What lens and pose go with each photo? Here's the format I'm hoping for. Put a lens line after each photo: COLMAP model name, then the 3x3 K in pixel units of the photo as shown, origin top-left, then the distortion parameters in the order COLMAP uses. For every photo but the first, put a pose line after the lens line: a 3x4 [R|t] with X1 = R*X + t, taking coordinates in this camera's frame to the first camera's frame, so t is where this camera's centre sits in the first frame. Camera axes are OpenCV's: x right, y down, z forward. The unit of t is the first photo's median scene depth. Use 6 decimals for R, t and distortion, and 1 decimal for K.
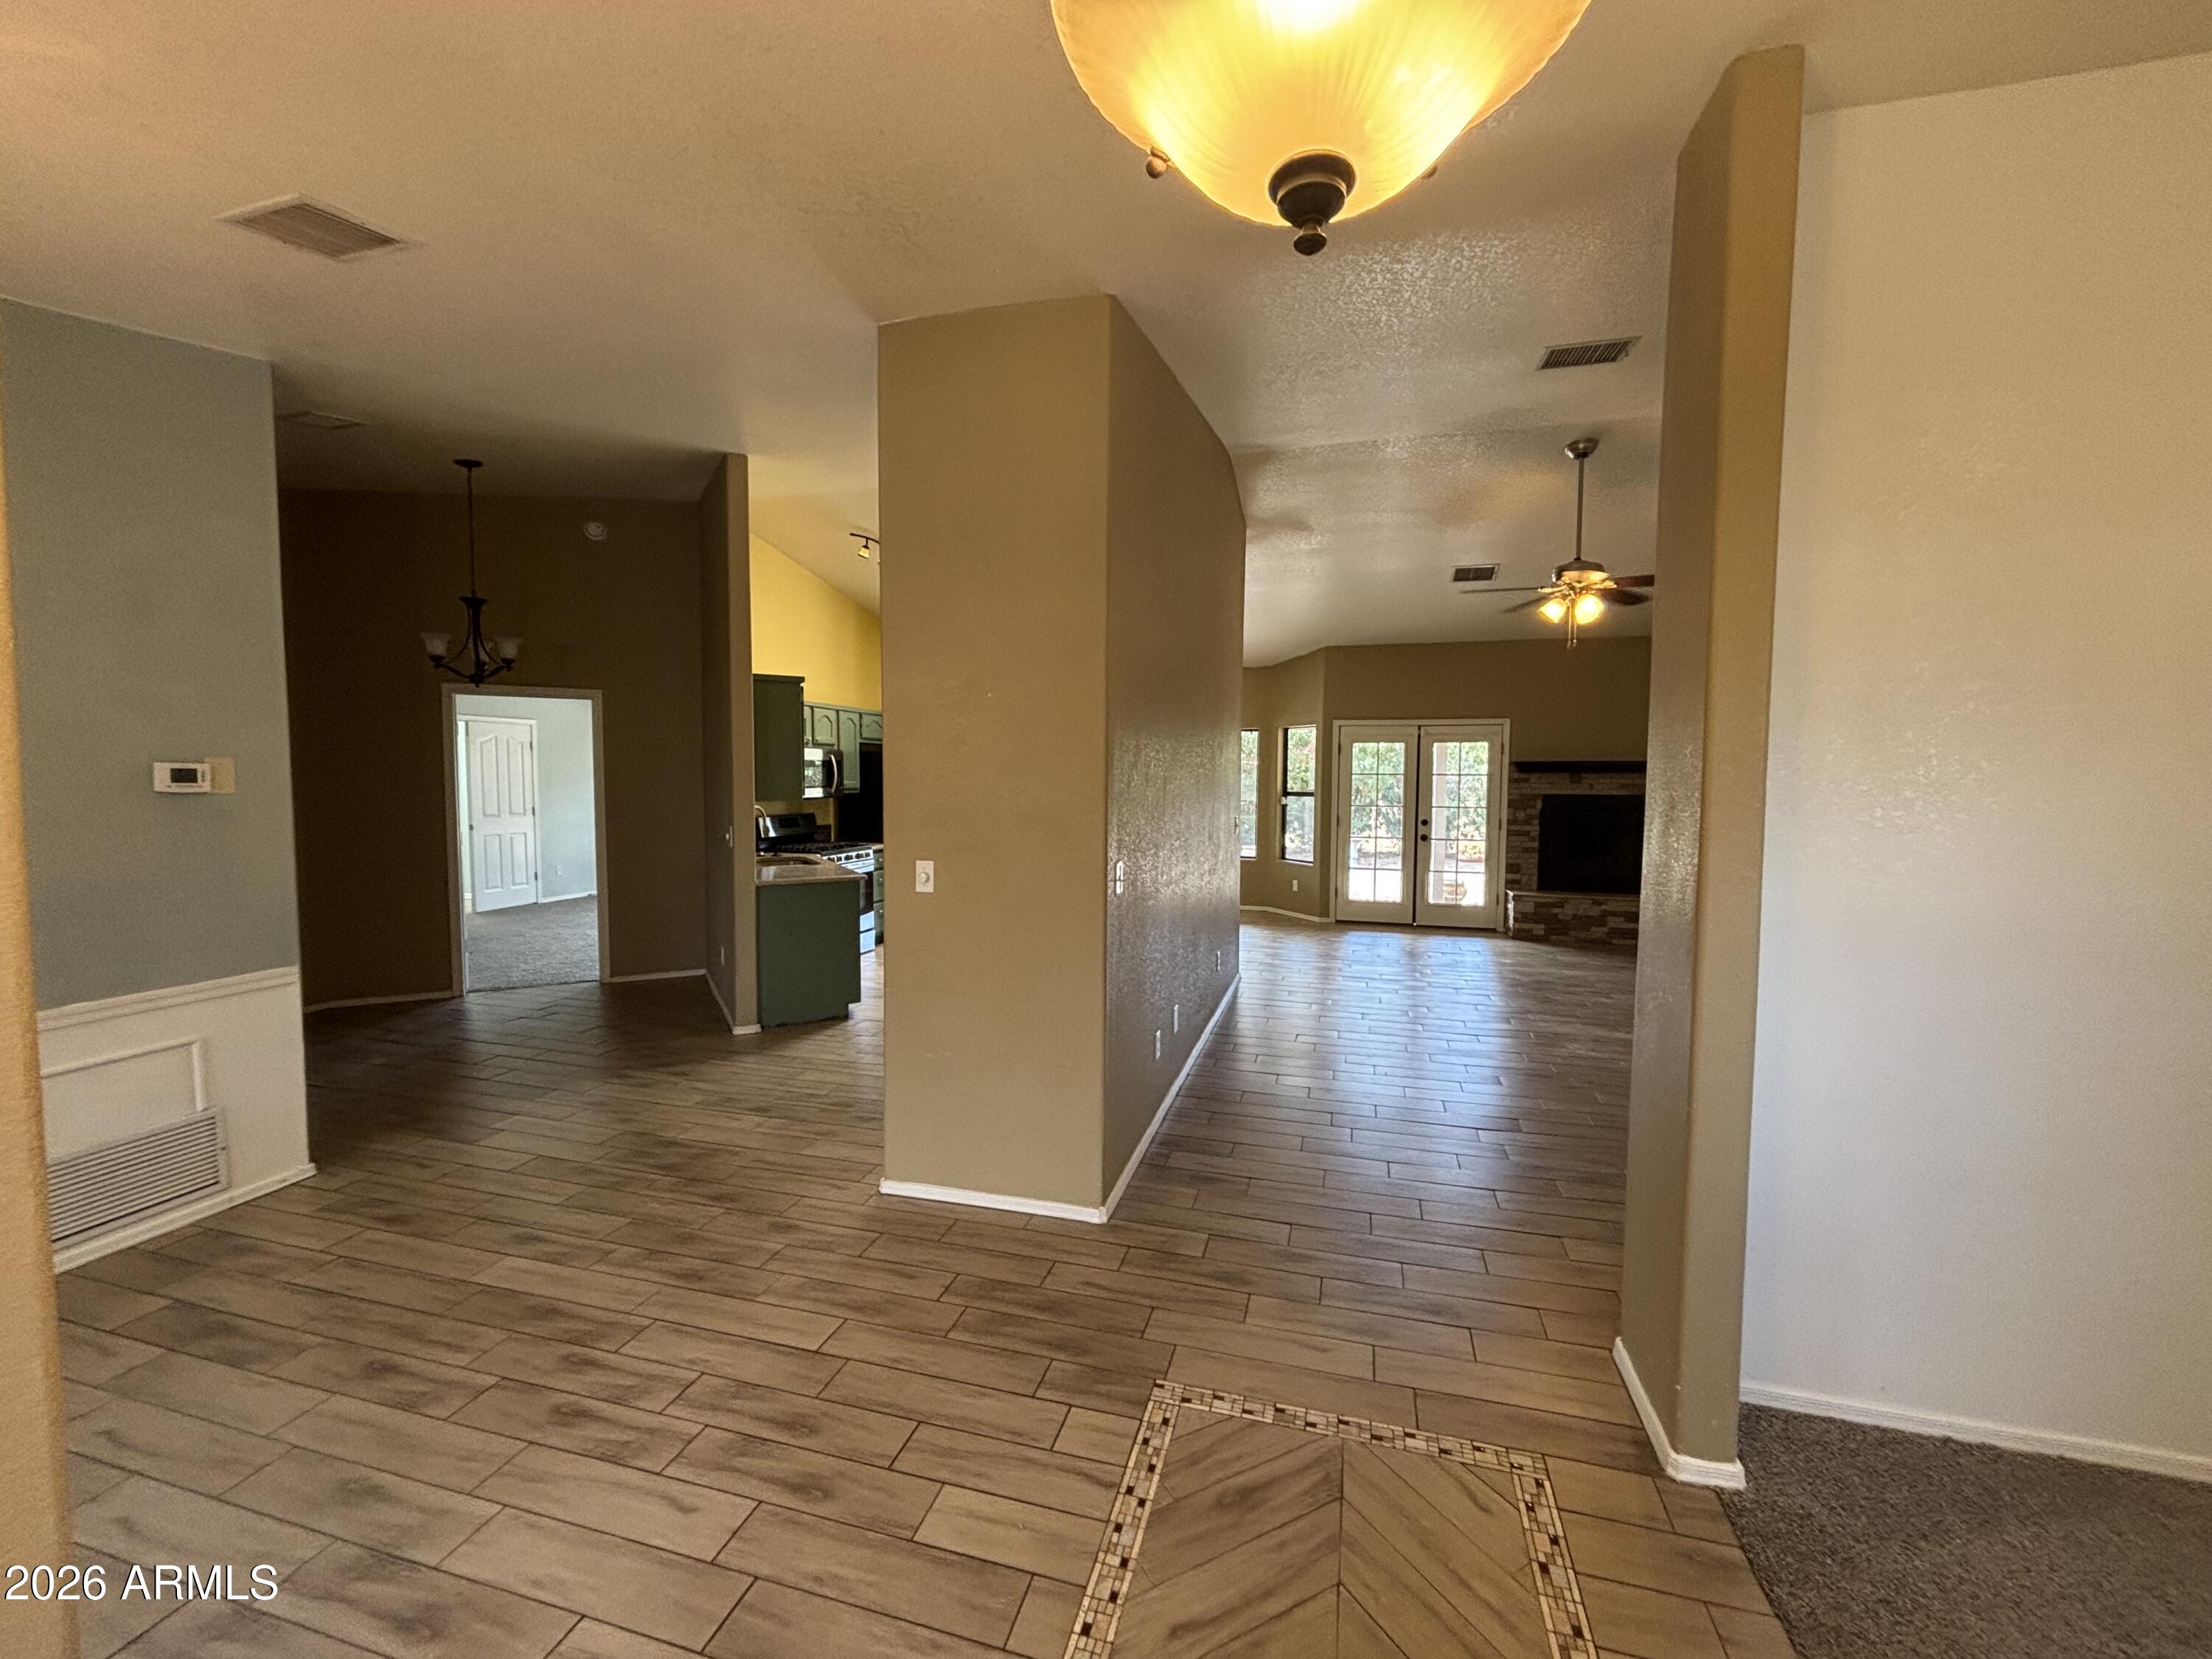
lens RADIAL K [[890.8, 0, 1095.2], [0, 890.8, 835.6], [0, 0, 1]] dist [-0.000951, -0.000523]
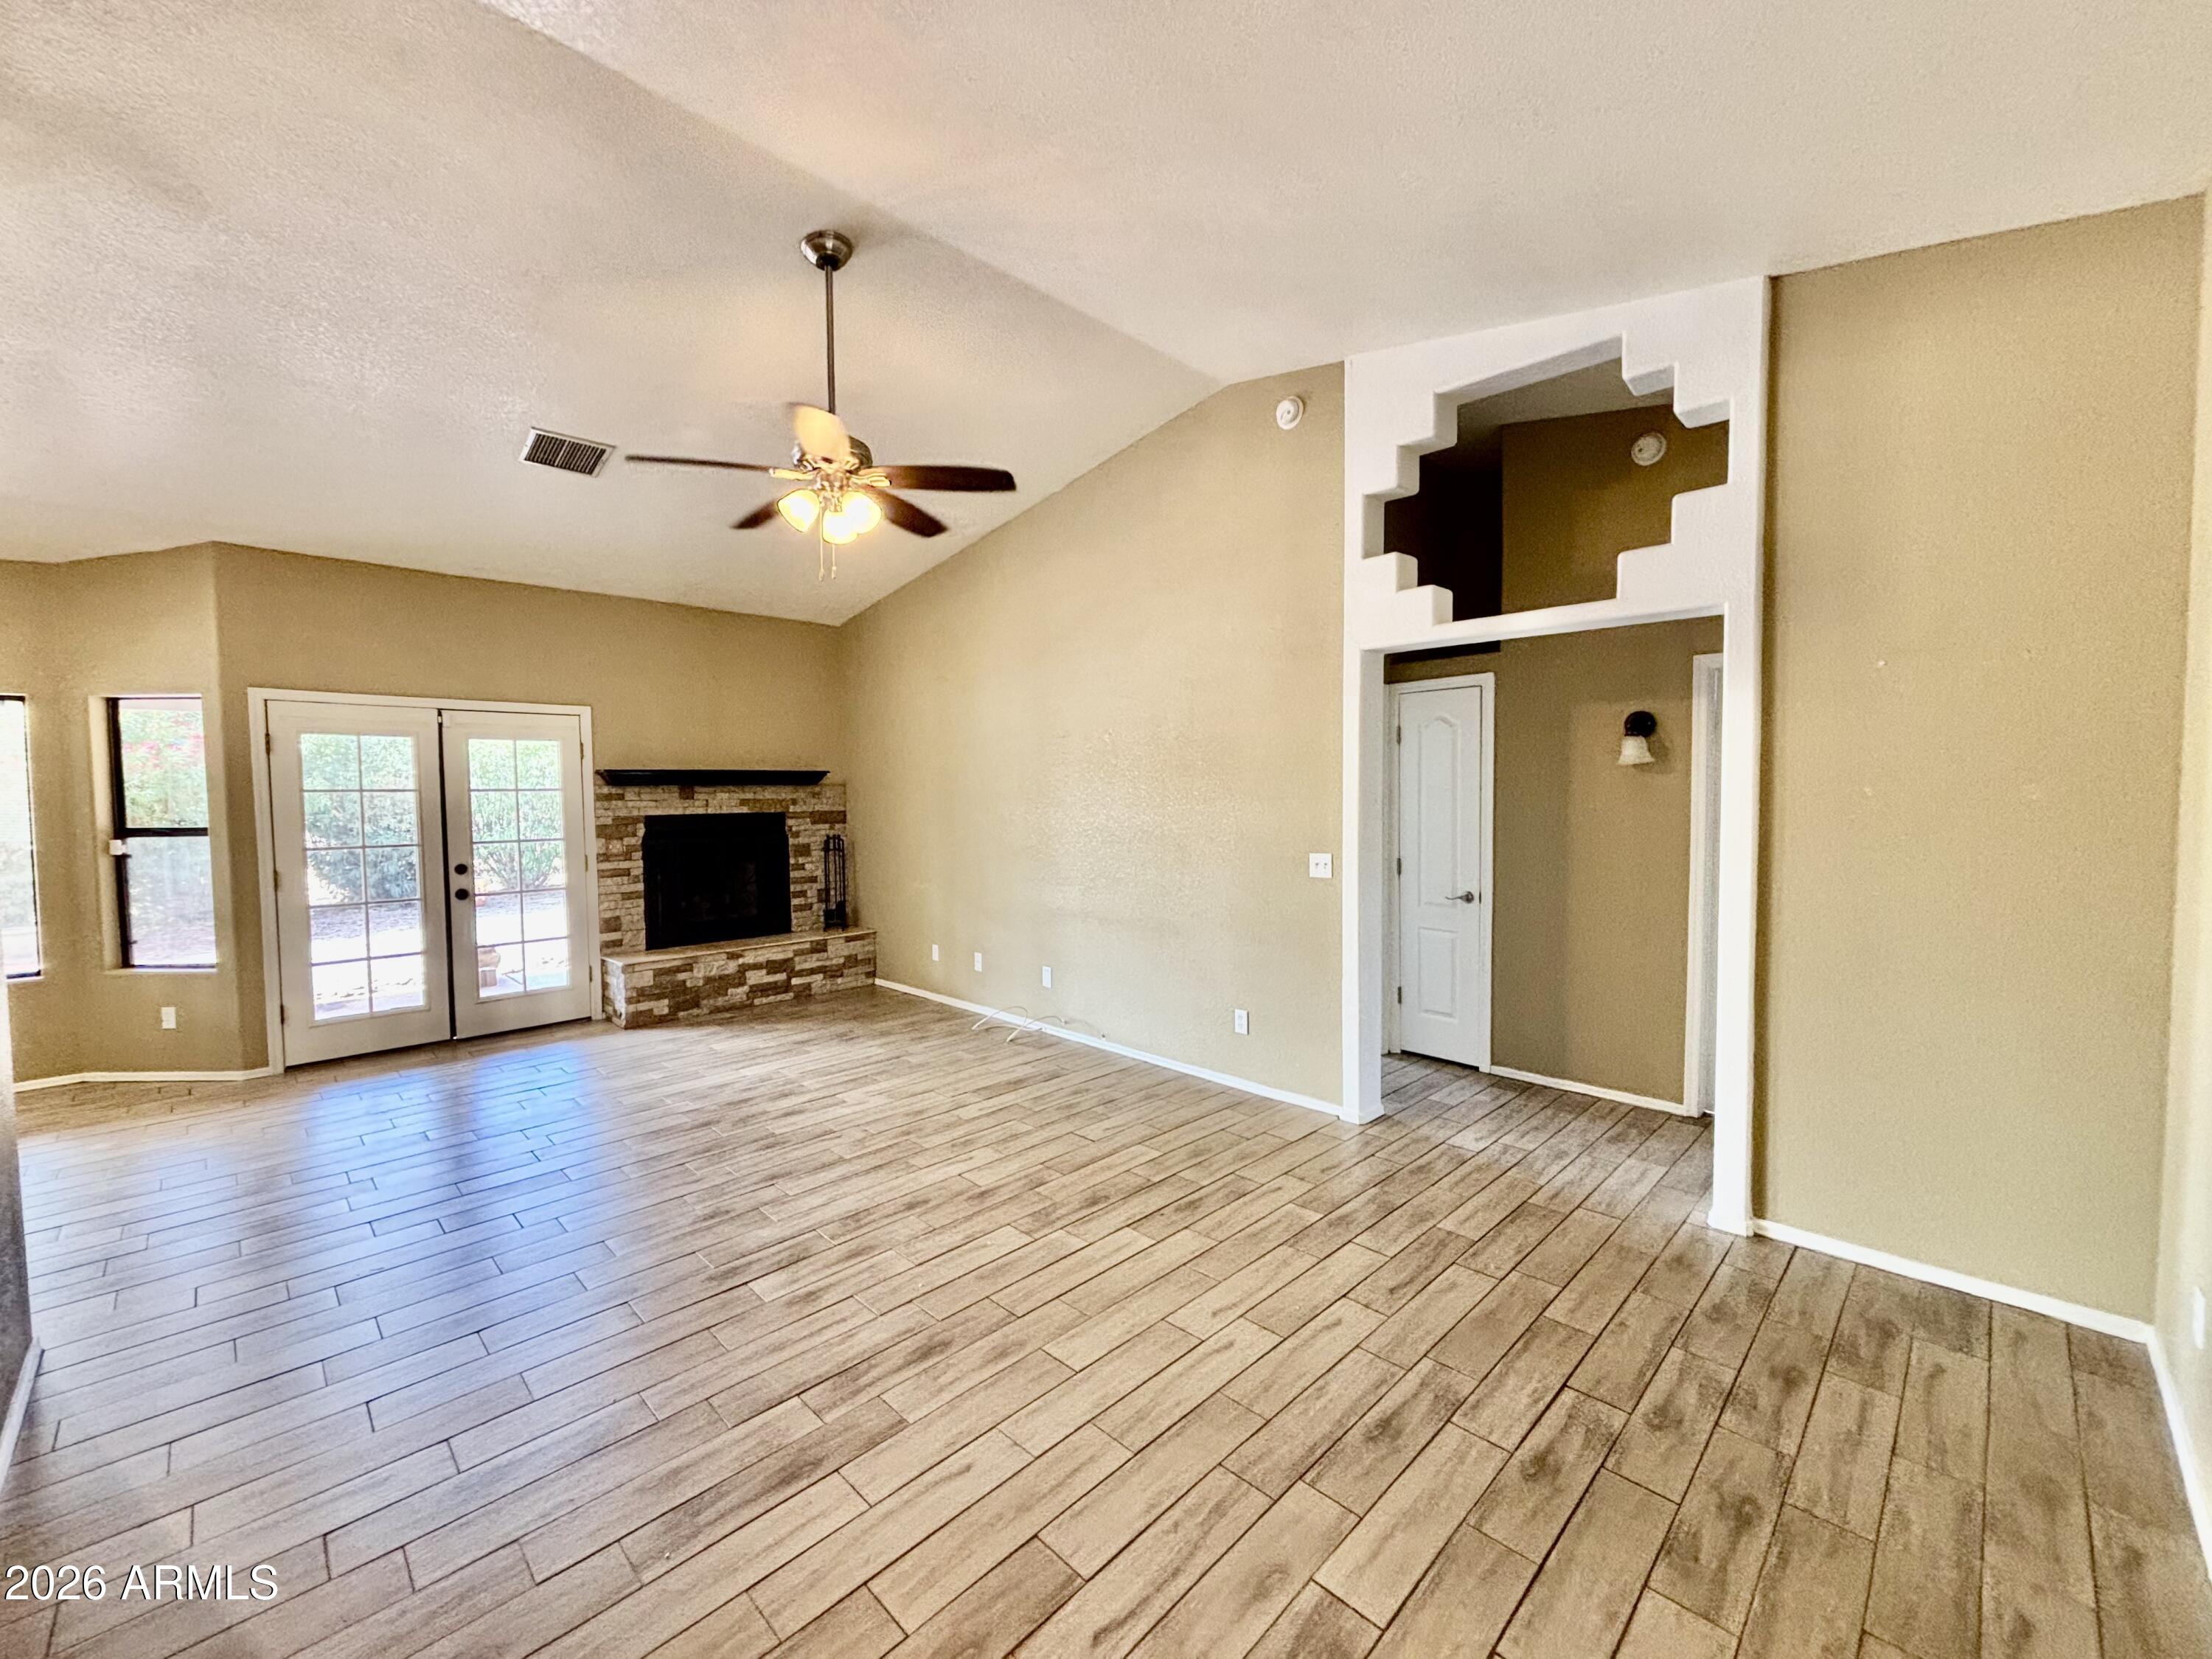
lens RADIAL K [[890.8, 0, 1088.6], [0, 890.8, 825.9], [0, 0, 1]] dist [-0.000951, -0.000523]
pose [[0.483525, -0.046598, 0.874089, 0.048446], [0.072161, 0.997305, 0.013249, -0.021861], [-0.872351, 0.056669, 0.485584, 0.337708]]
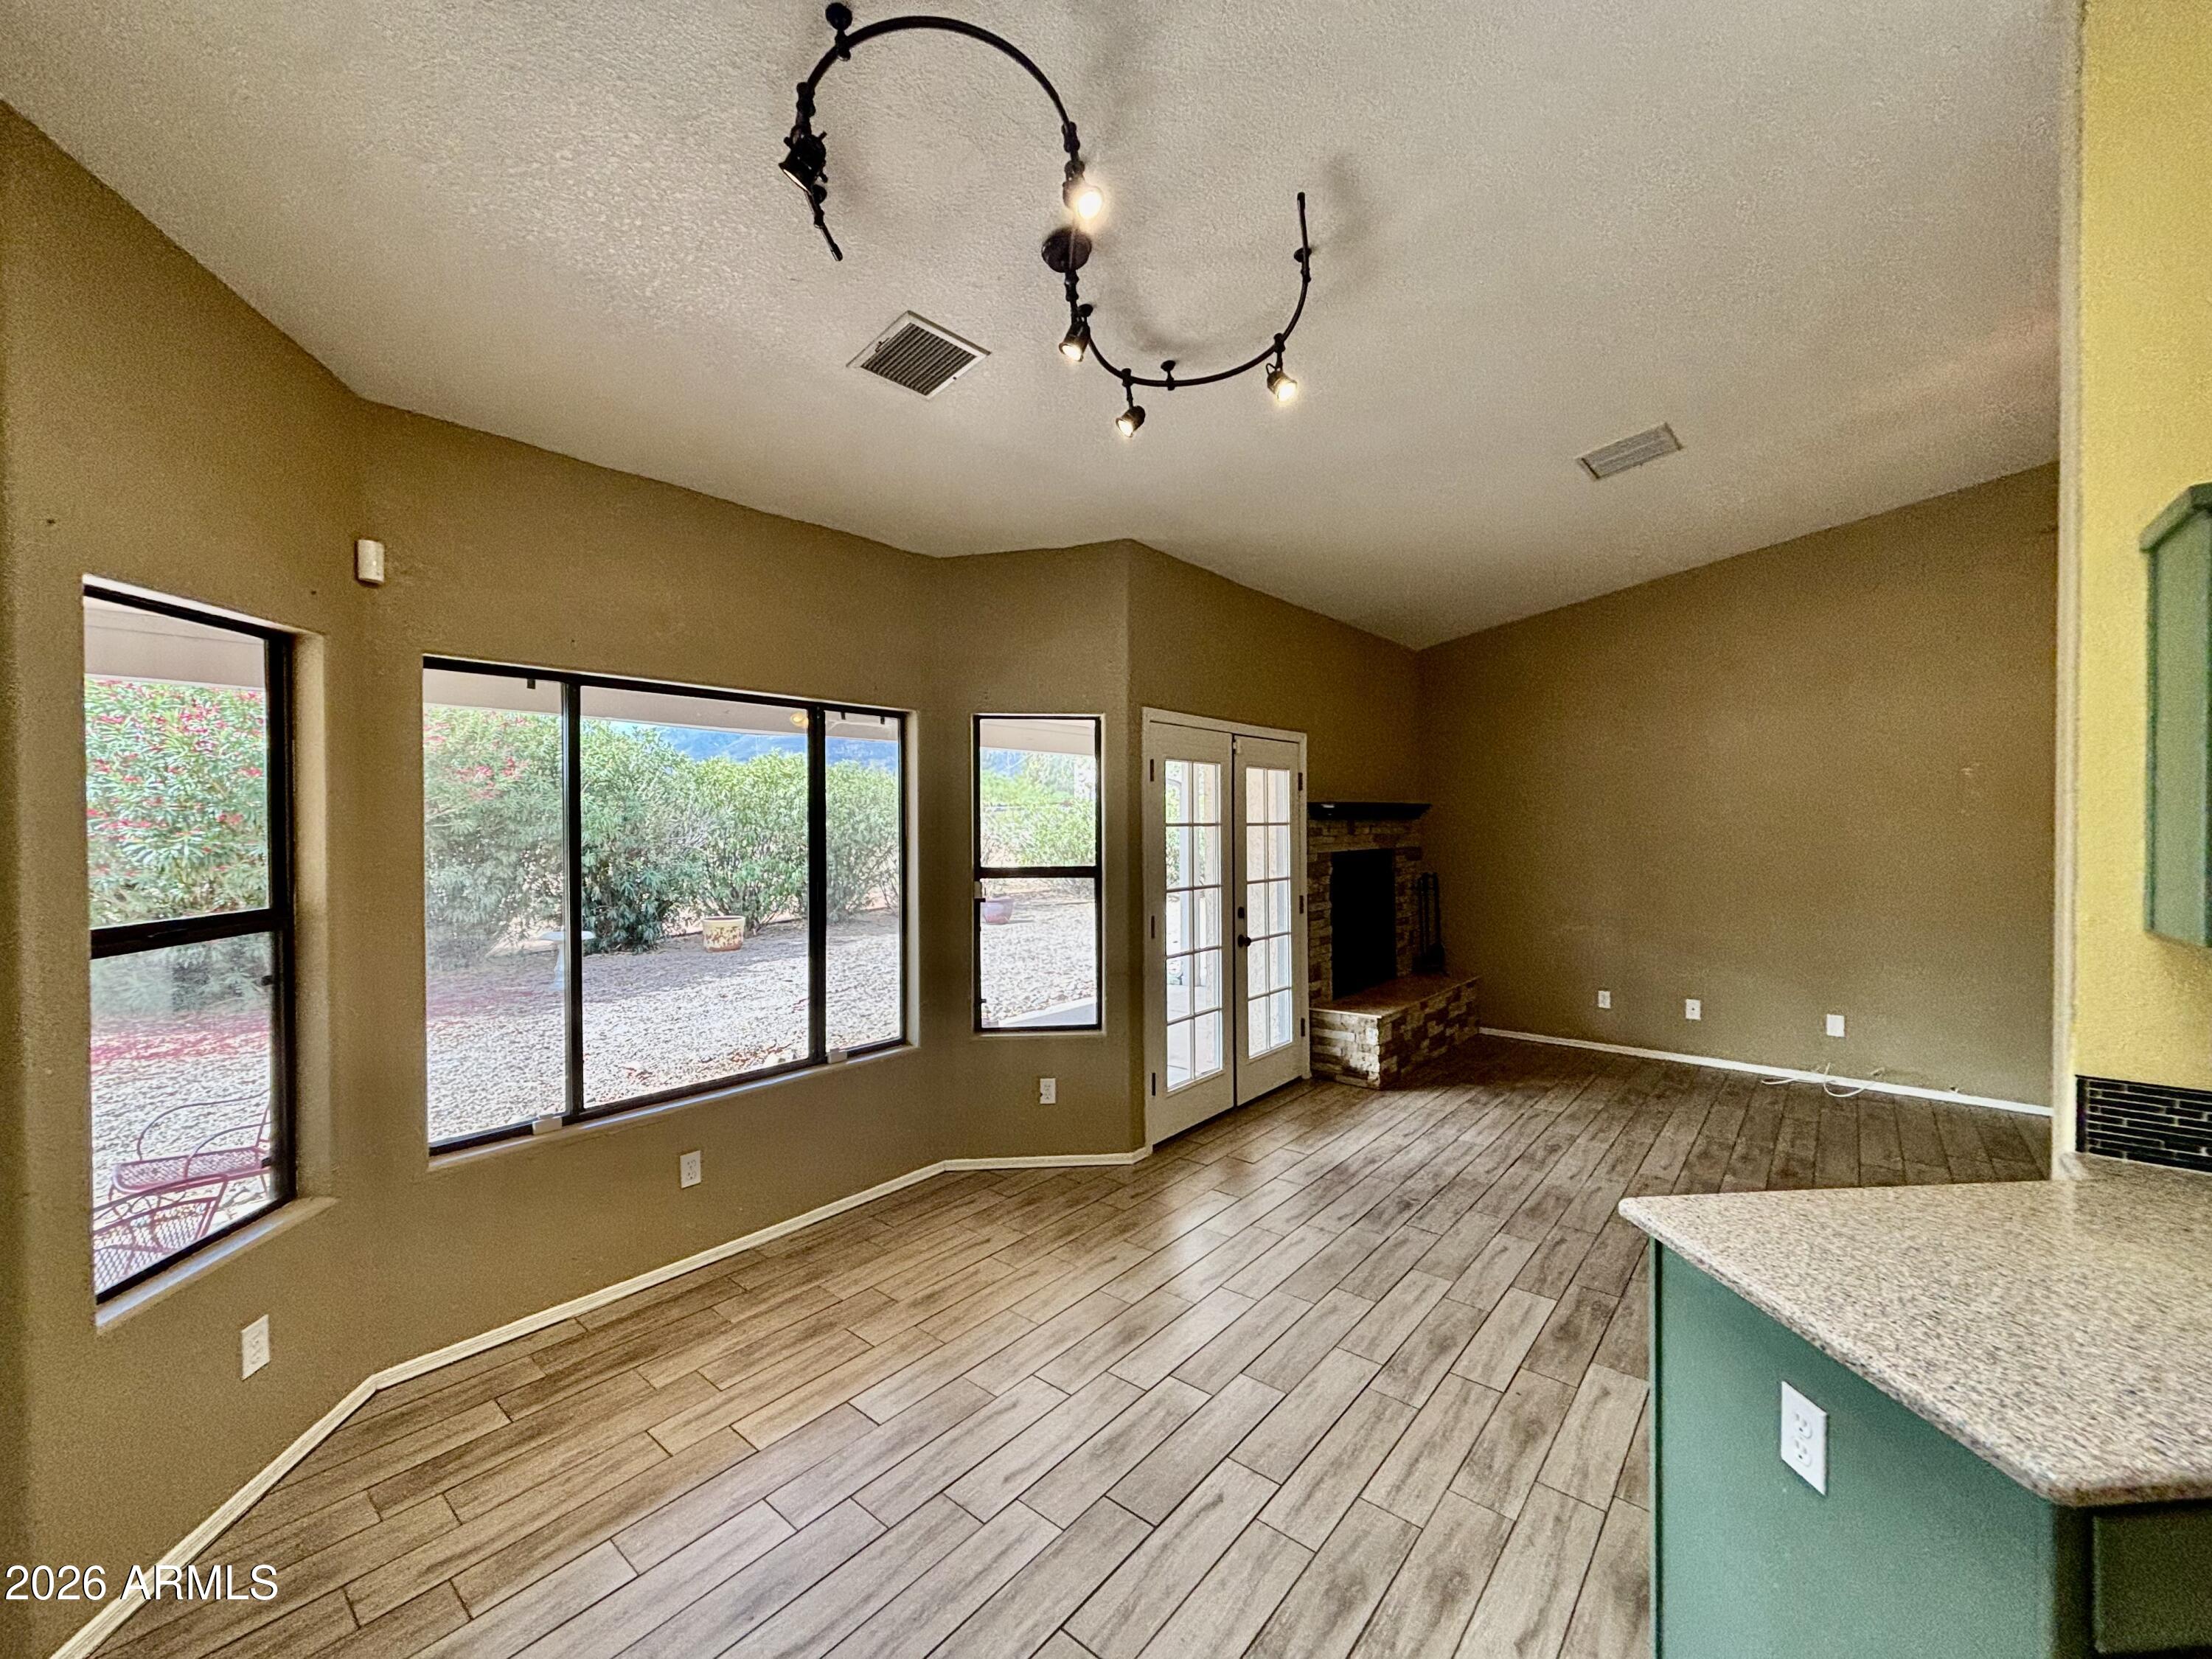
lens RADIAL K [[890.8, 0, 1102.8], [0, 890.8, 822.4], [0, 0, 1]] dist [-0.000951, -0.000523]
pose [[0.409440, -0.008532, 0.912297, -0.162958], [0.068687, 0.997407, -0.021499, -0.065544], [-0.909748, 0.071465, 0.408964, 0.873901]]
